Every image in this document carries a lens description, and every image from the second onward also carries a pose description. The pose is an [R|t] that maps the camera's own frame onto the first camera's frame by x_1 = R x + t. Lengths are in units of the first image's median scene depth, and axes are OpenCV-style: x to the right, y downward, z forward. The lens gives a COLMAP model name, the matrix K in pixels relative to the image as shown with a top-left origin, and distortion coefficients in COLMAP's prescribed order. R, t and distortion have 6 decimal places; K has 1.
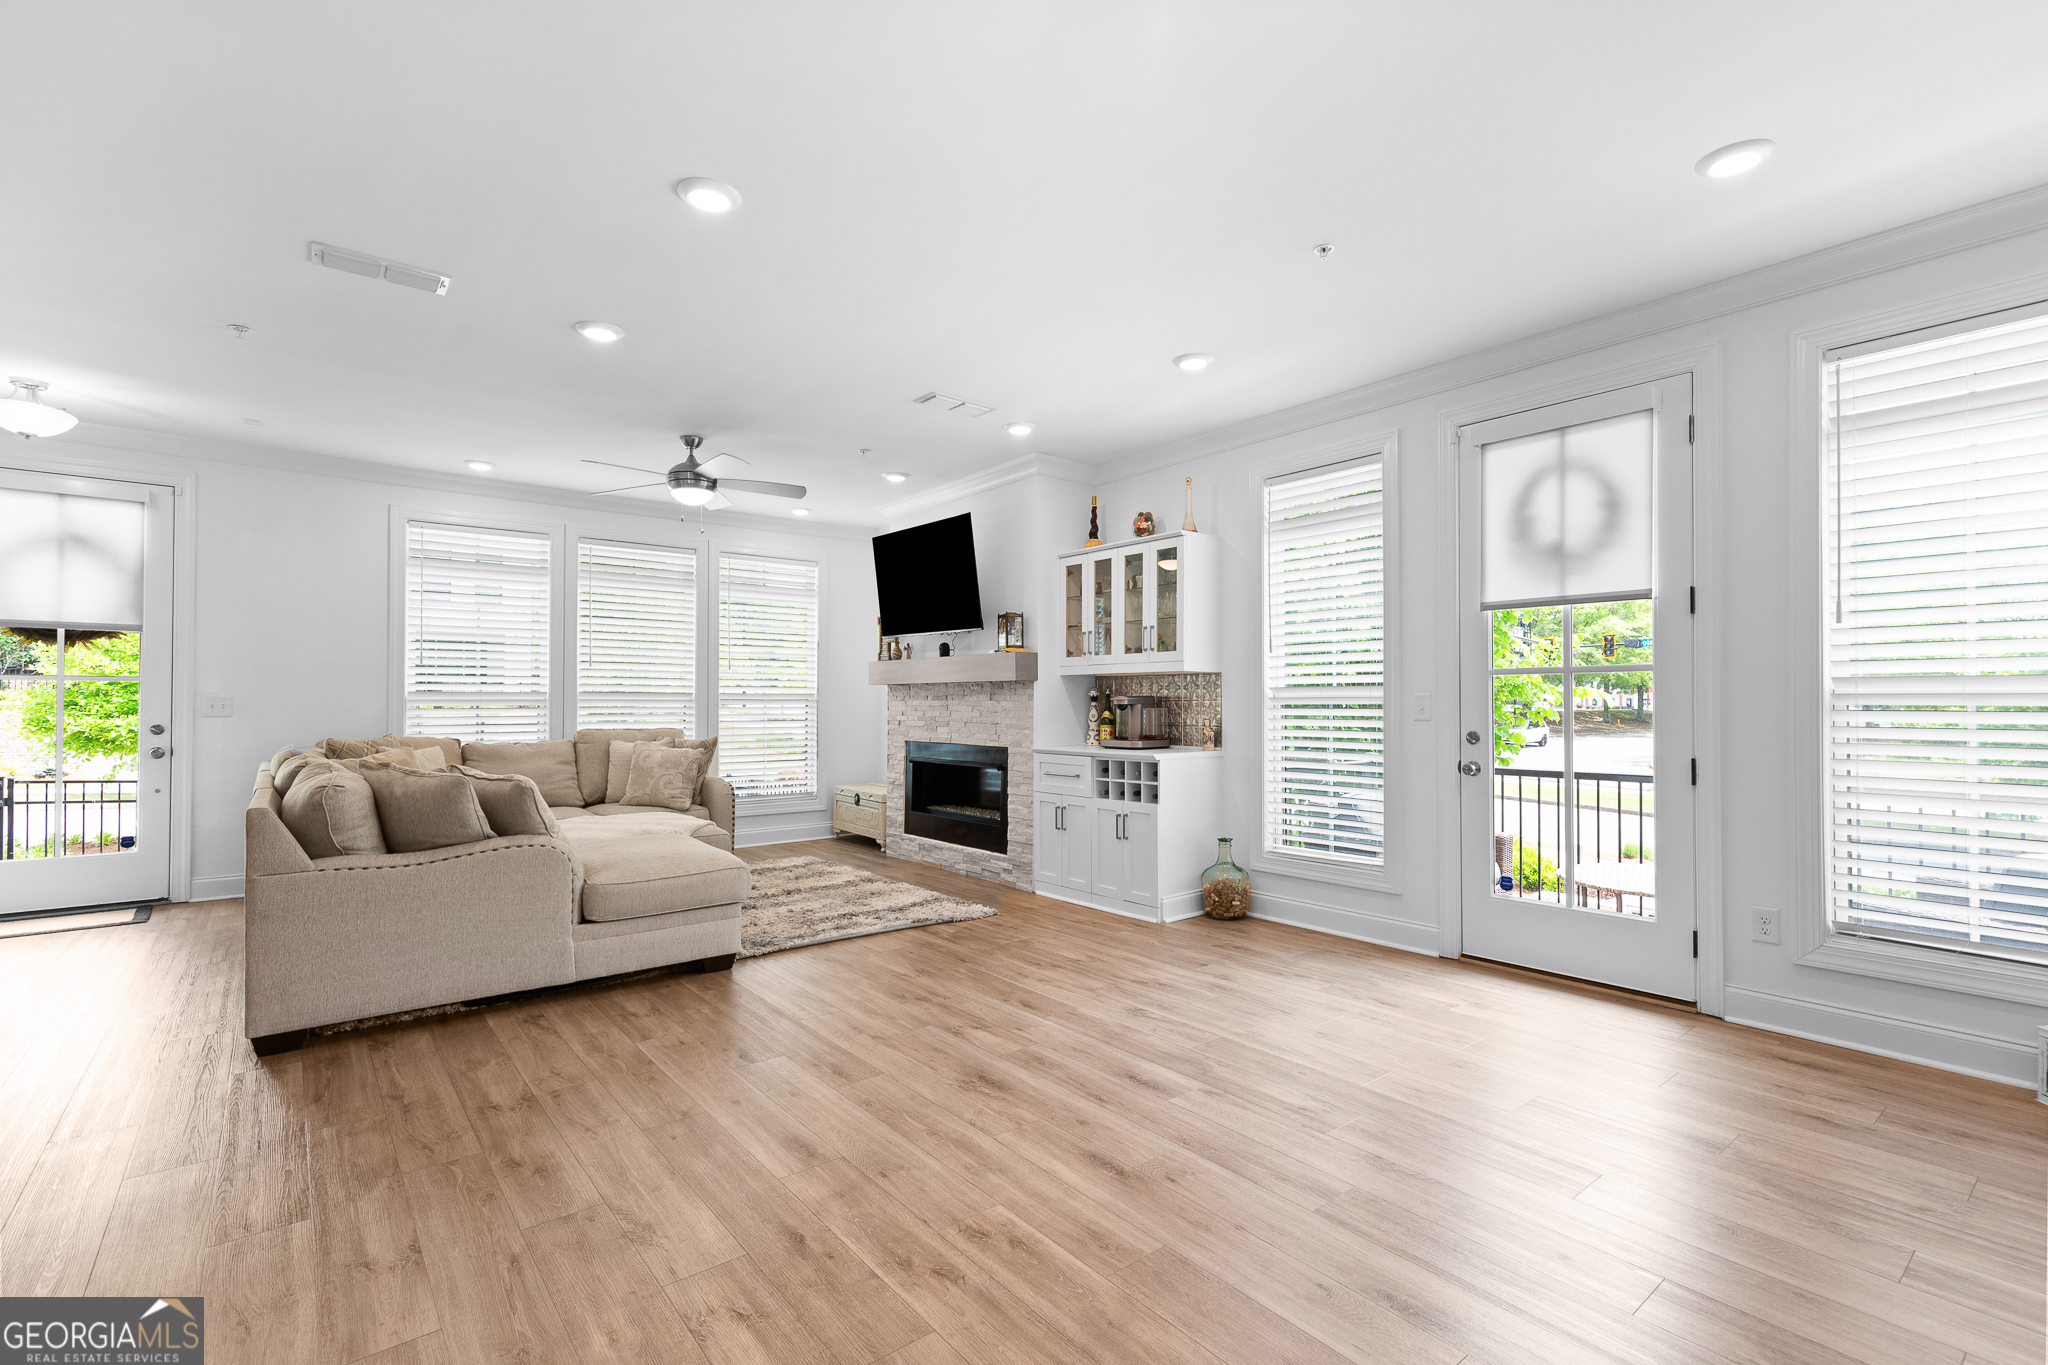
lens RADIAL K [[924.6, 0, 1031.8], [0, 924.6, 697.0], [0, 0, 1]] dist [0.006074, 0.000098]
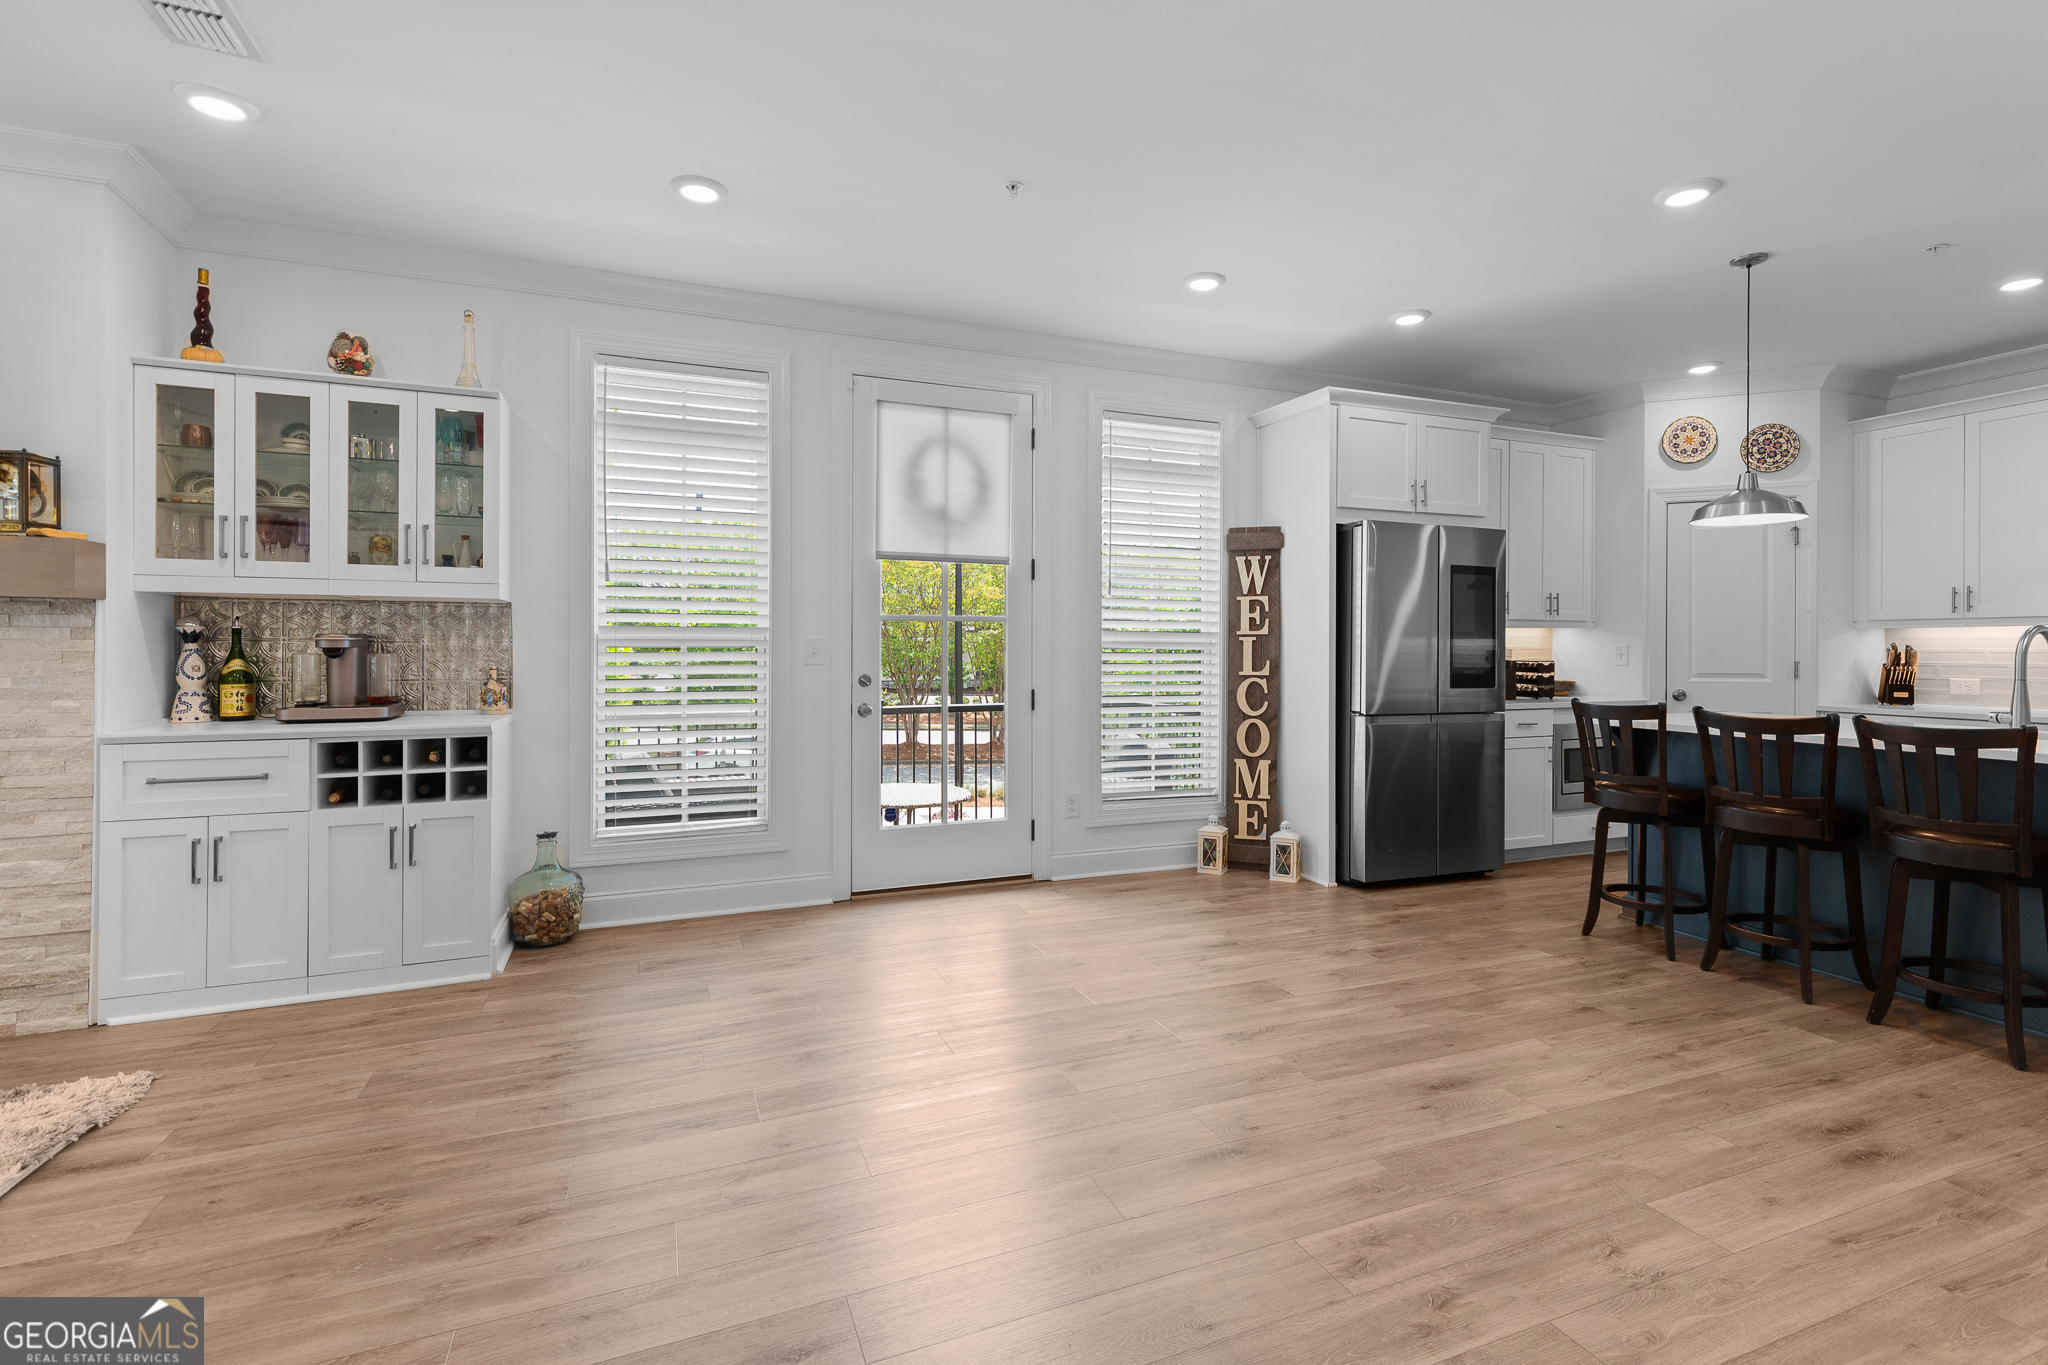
lens RADIAL K [[945.8, 0, 1056.0], [0, 945.8, 650.9], [0, 0, 1]] dist [0.008717, -0.000472]
pose [[0.278530, -0.002196, 0.960425, -0.357616], [-0.009218, 0.999945, 0.004960, 0.002767], [-0.960383, -0.010235, 0.278494, 0.375104]]
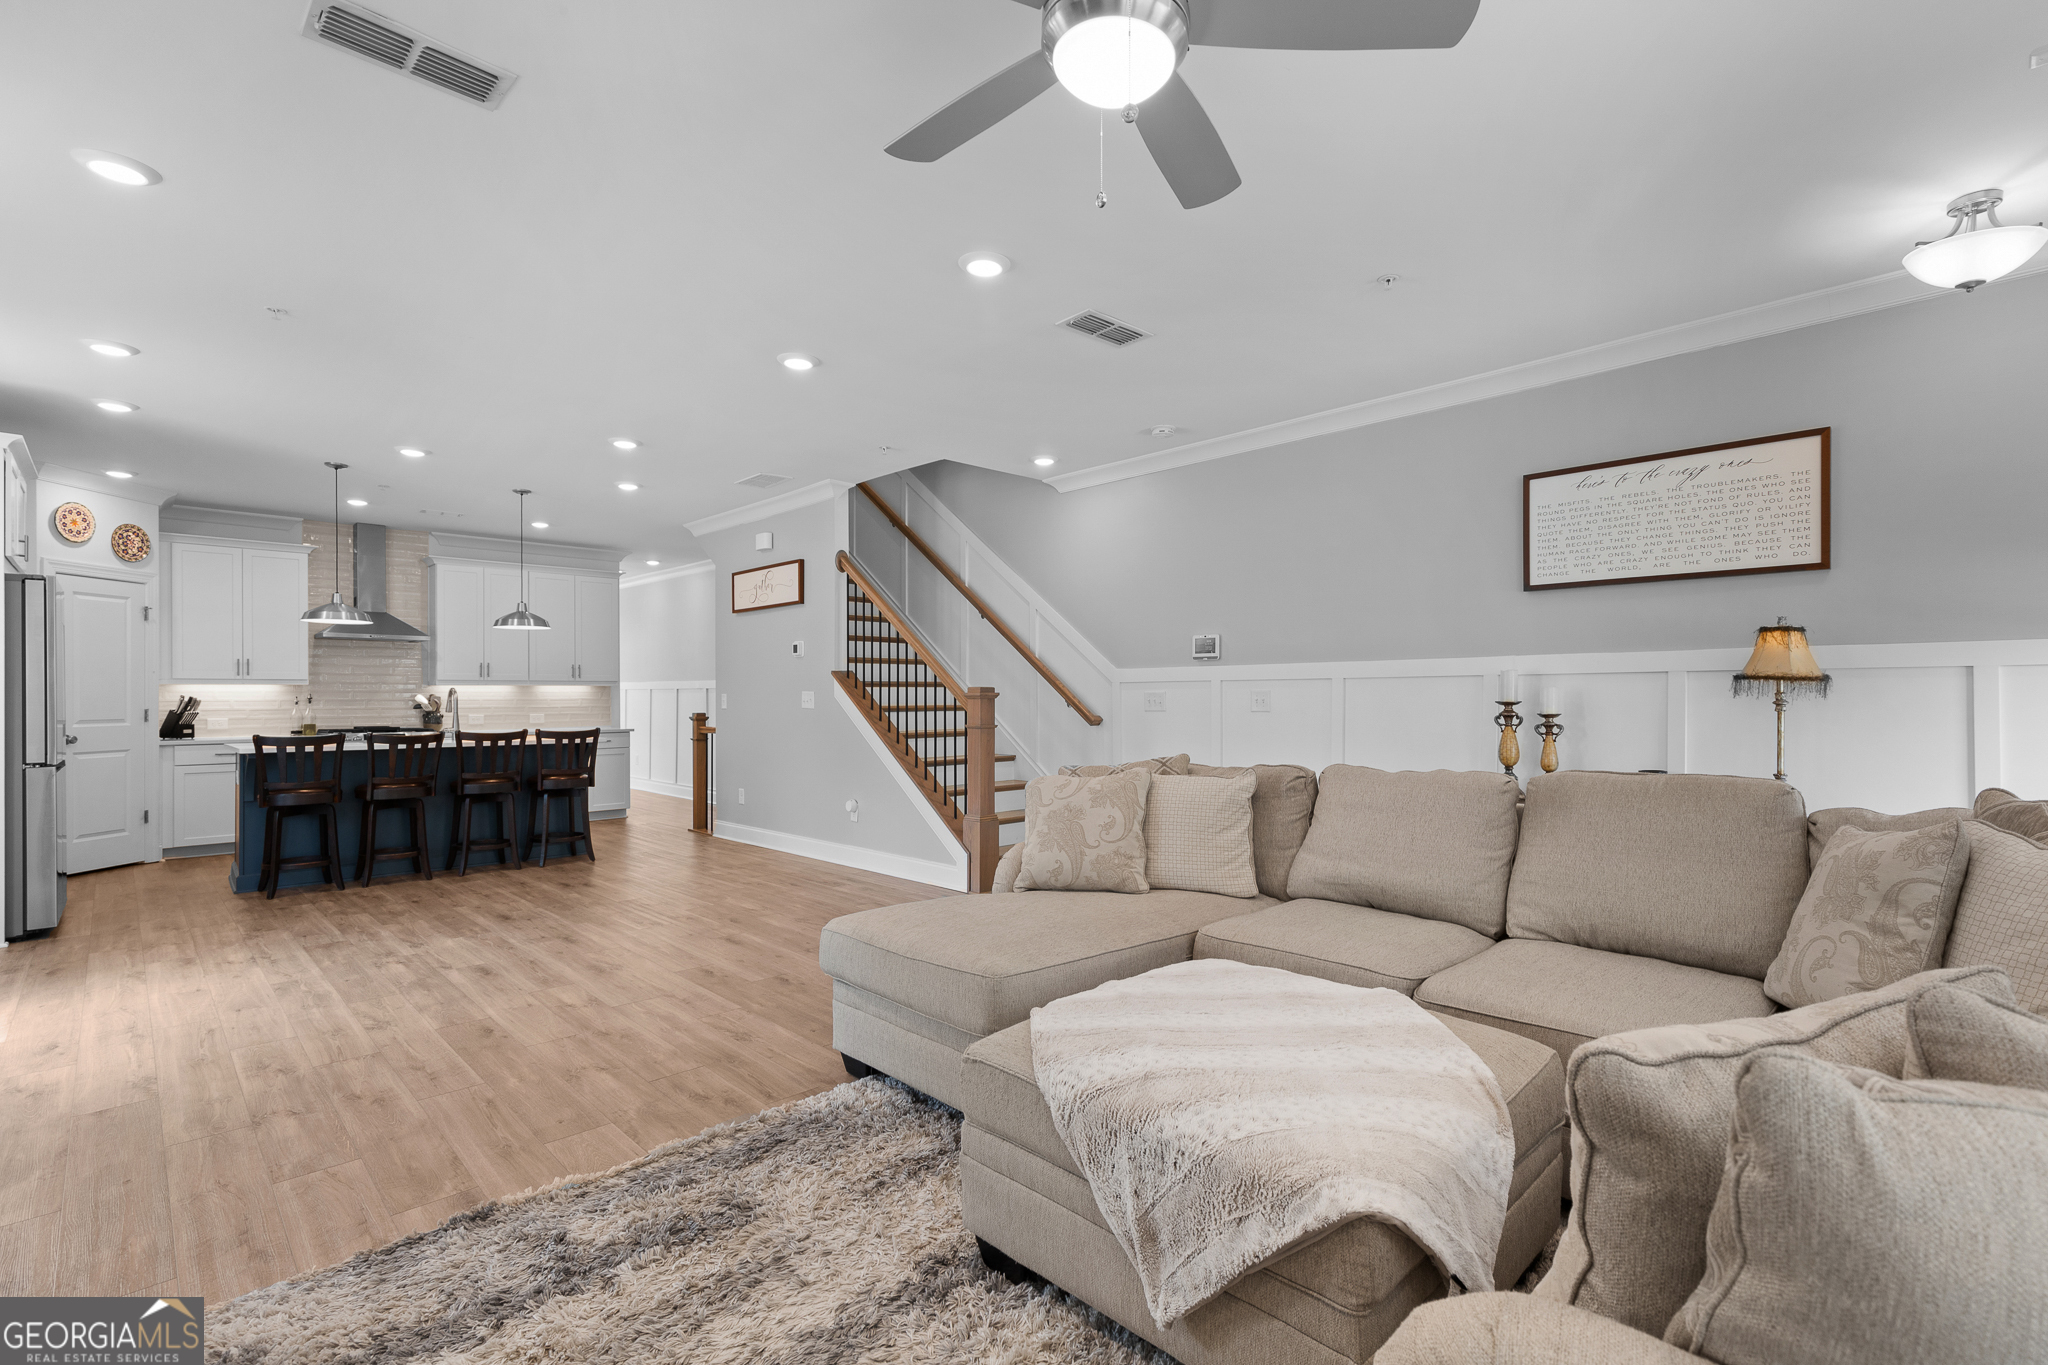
lens RADIAL K [[942.9, 0, 1050.2], [0, 942.9, 694.0], [0, 0, 1]] dist [0.002110, -0.000110]
pose [[-0.994855, 0.002022, -0.101289, -0.296724], [0.003034, 0.999947, -0.009840, 0.007328], [0.101264, -0.010097, -0.994808, 1.272576]]
